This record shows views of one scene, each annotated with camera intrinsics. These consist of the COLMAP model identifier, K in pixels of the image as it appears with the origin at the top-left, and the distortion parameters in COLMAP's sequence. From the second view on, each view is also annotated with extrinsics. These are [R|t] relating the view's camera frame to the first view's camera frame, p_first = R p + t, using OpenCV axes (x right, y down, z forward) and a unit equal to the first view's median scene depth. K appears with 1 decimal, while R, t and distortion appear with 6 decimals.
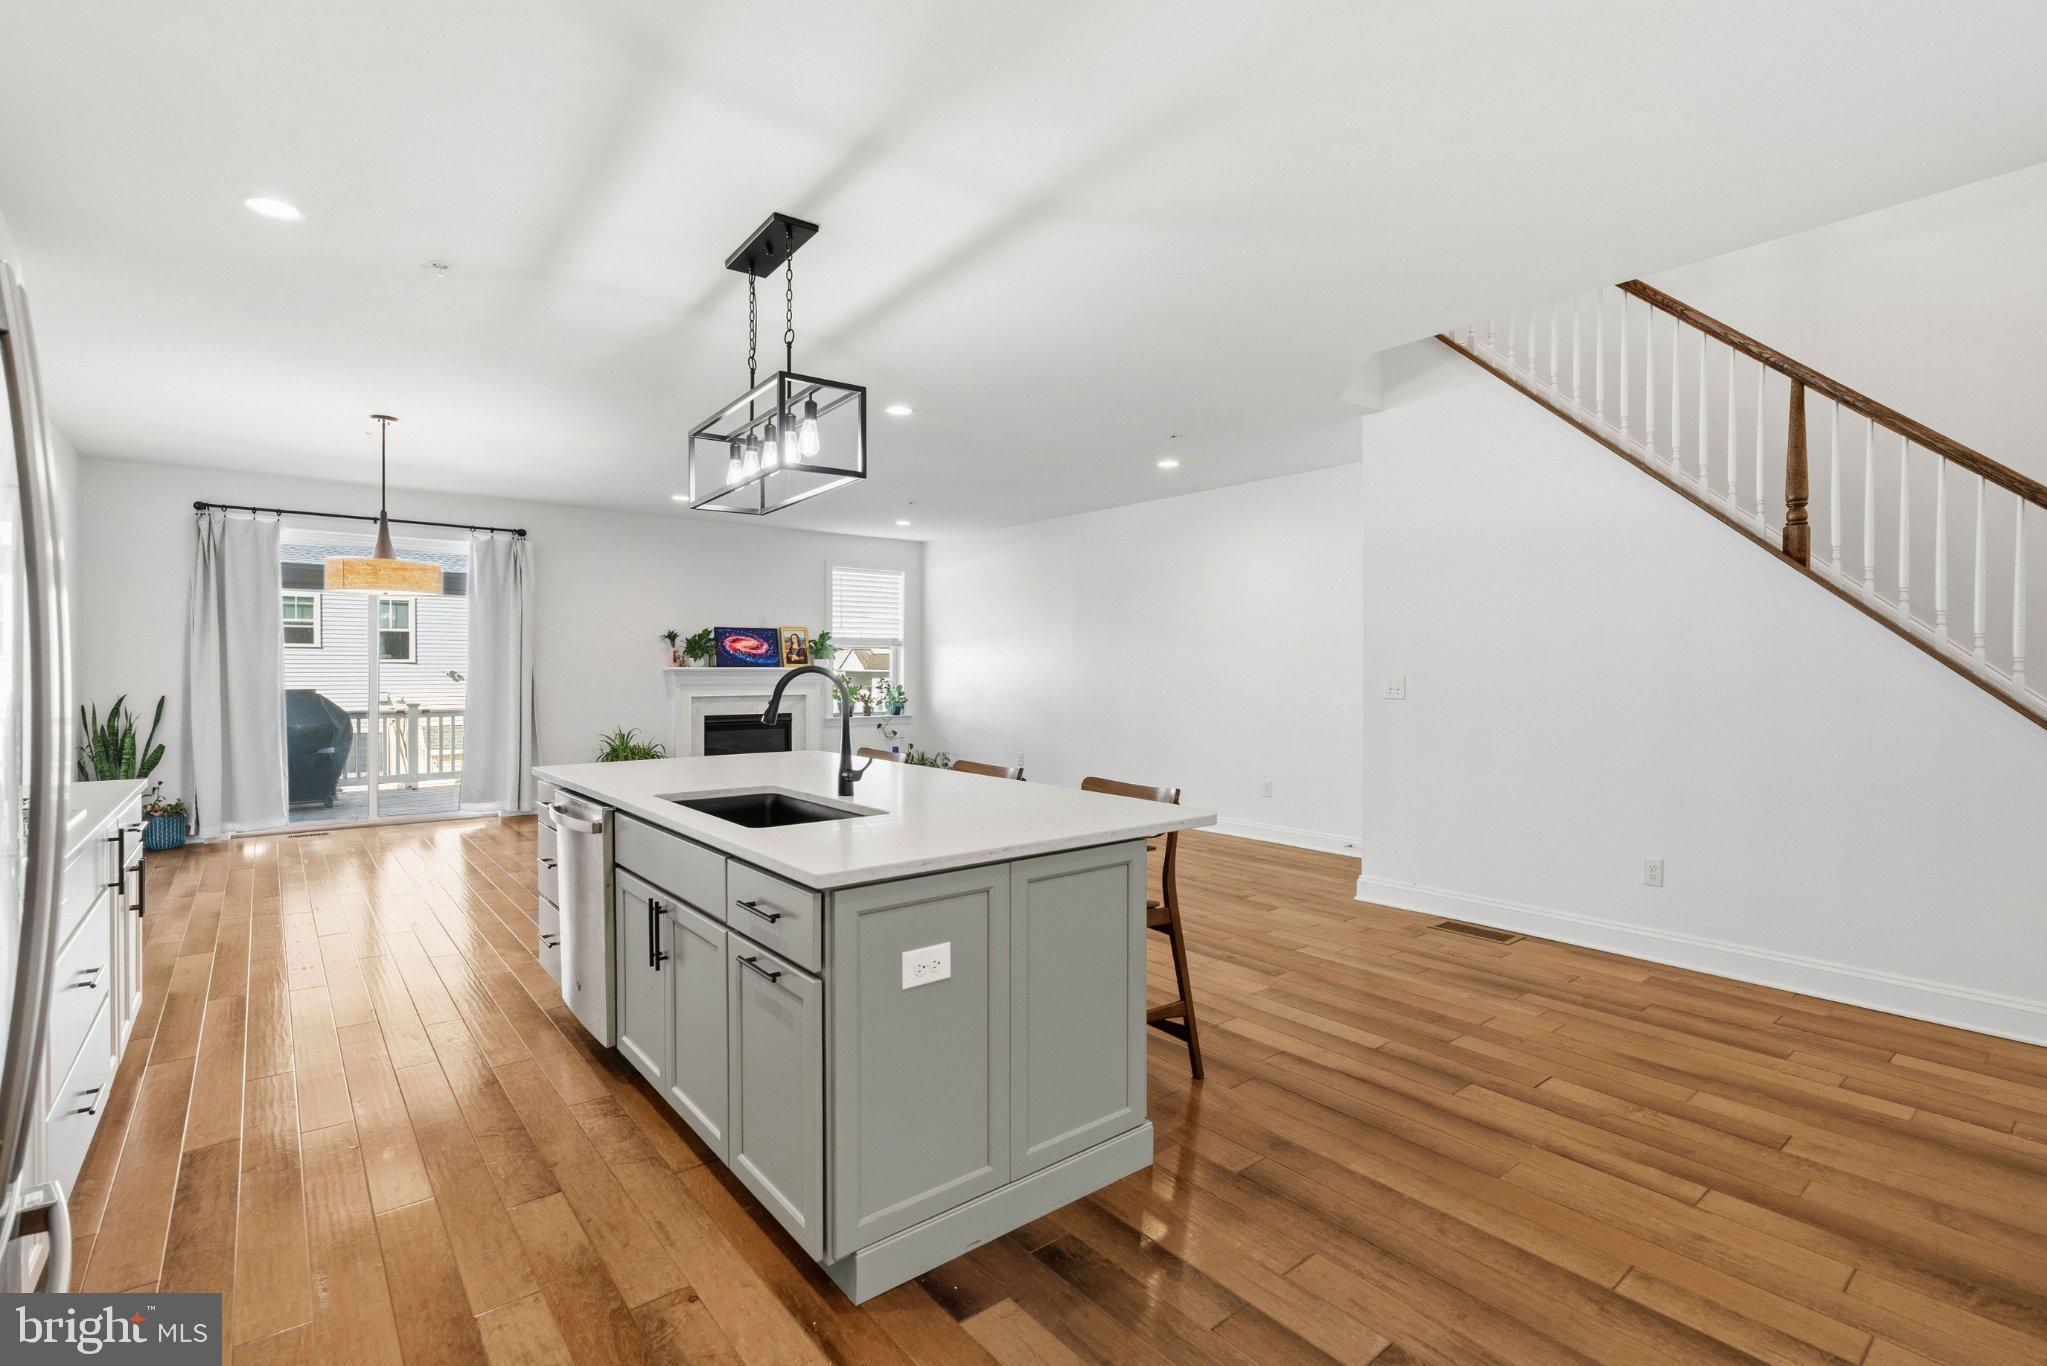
lens RADIAL K [[937.5, 0, 1023.9], [0, 937.5, 672.0], [0, 0, 1]] dist [-0.002209, 0.001560]
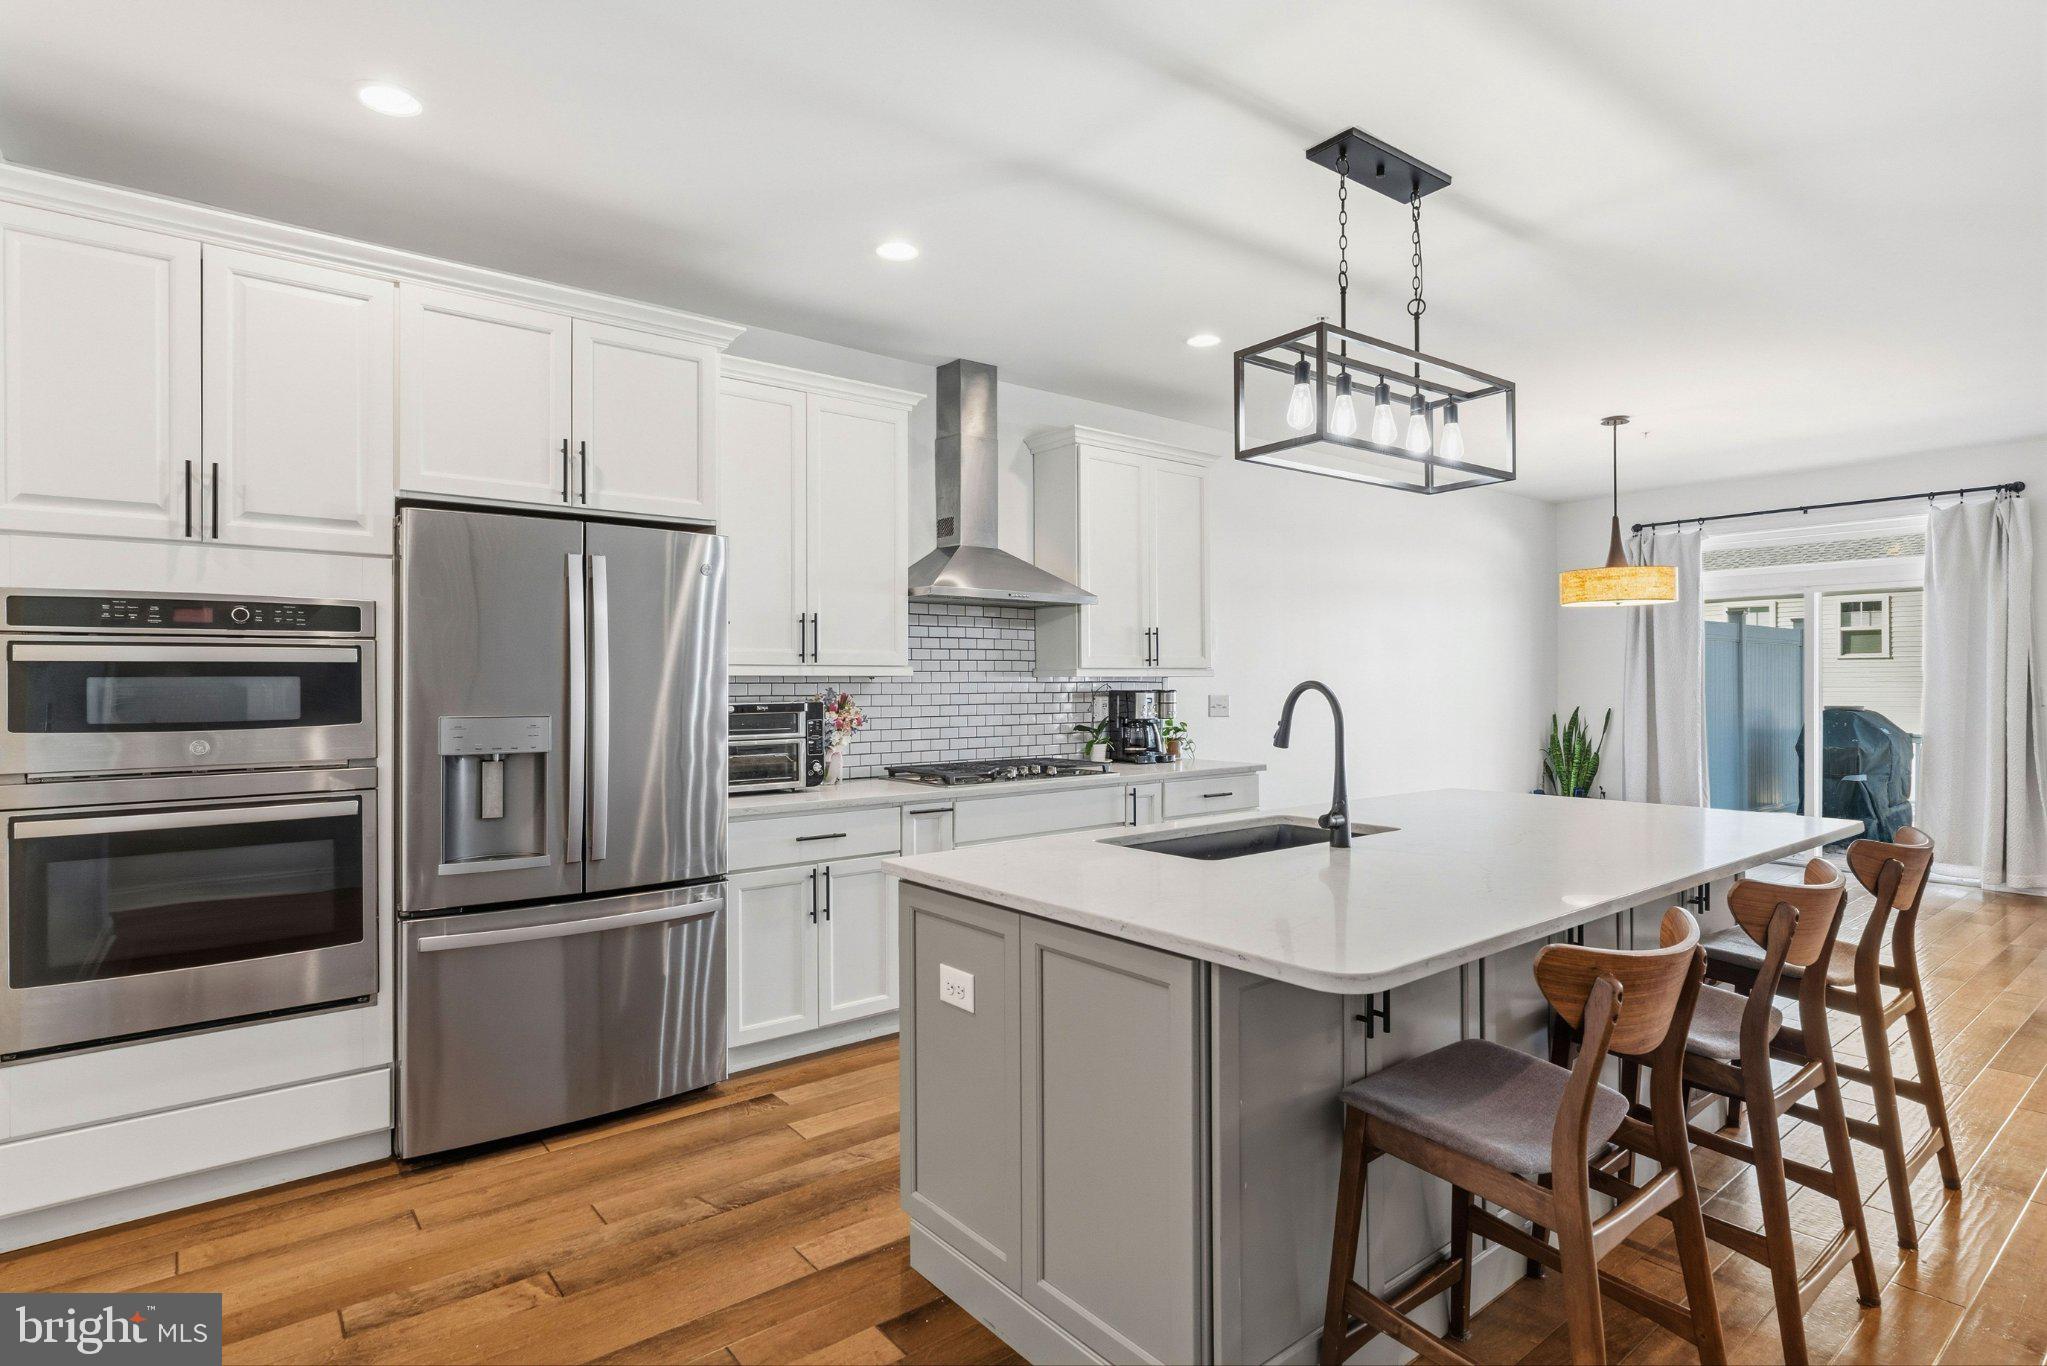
lens RADIAL K [[1044.9, 0, 1015.8], [0, 1044.9, 680.8], [0, 0, 1]] dist [-0.004340, 0.004398]
pose [[-0.006658, -0.004886, -0.999966, 0.213254], [0.000084, 0.999988, -0.004887, -0.000663], [0.999978, -0.000116, -0.006658, 0.230695]]
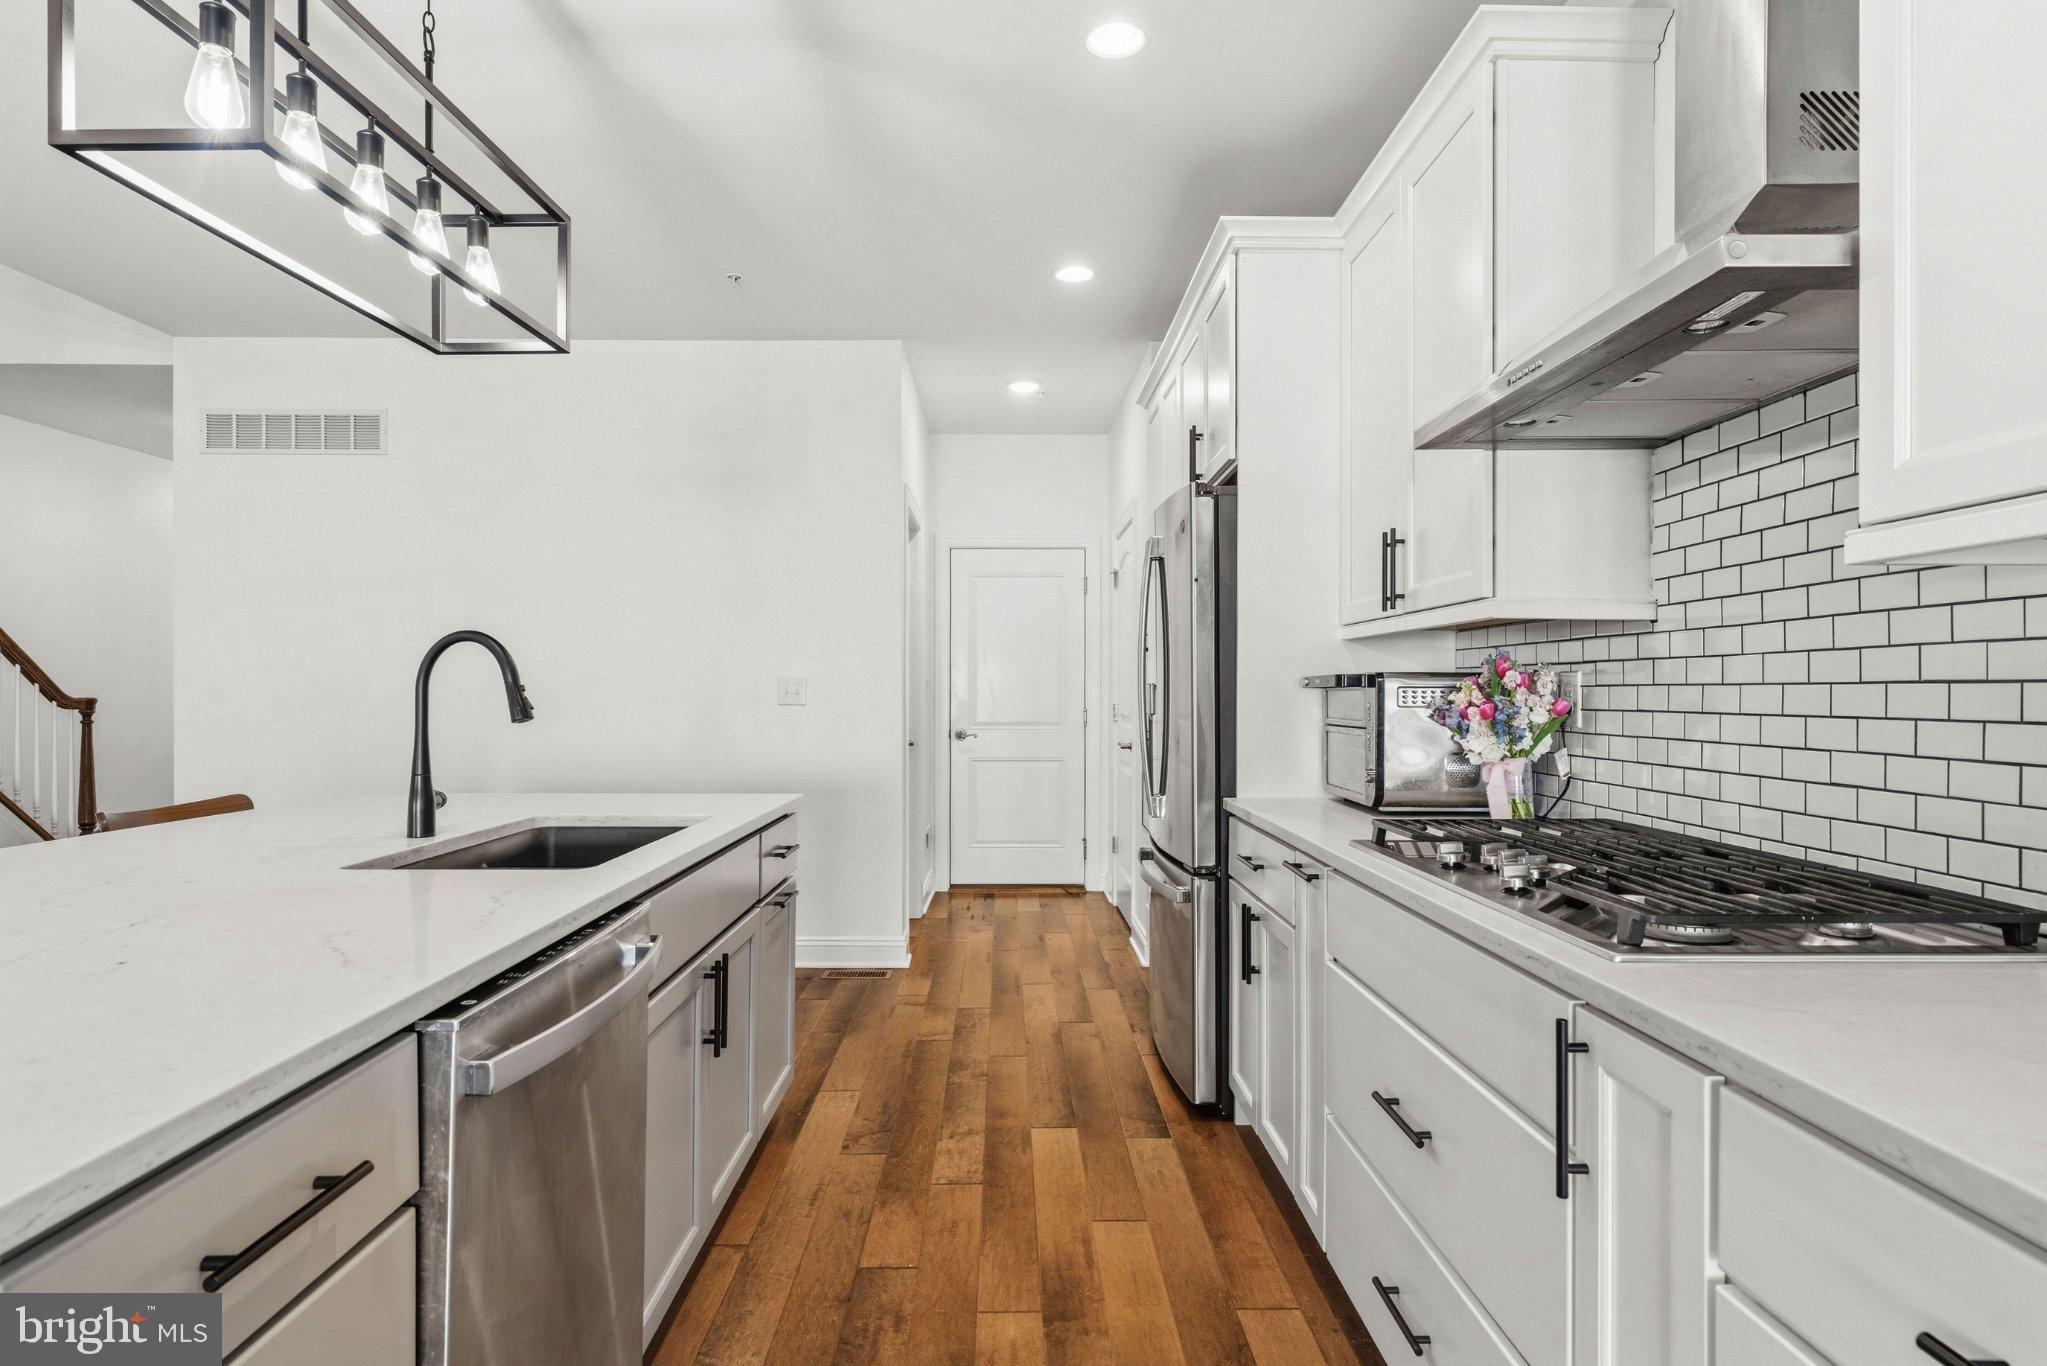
lens RADIAL K [[1084.4, 0, 1017.6], [0, 1084.4, 686.8], [0, 0, 1]] dist [-0.006346, 0.004130]
pose [[-0.790553, -0.001179, 0.612392, -0.305575], [-0.000140, 0.999998, 0.001745, 0.008823], [-0.612394, 0.001294, -0.790552, 0.419415]]
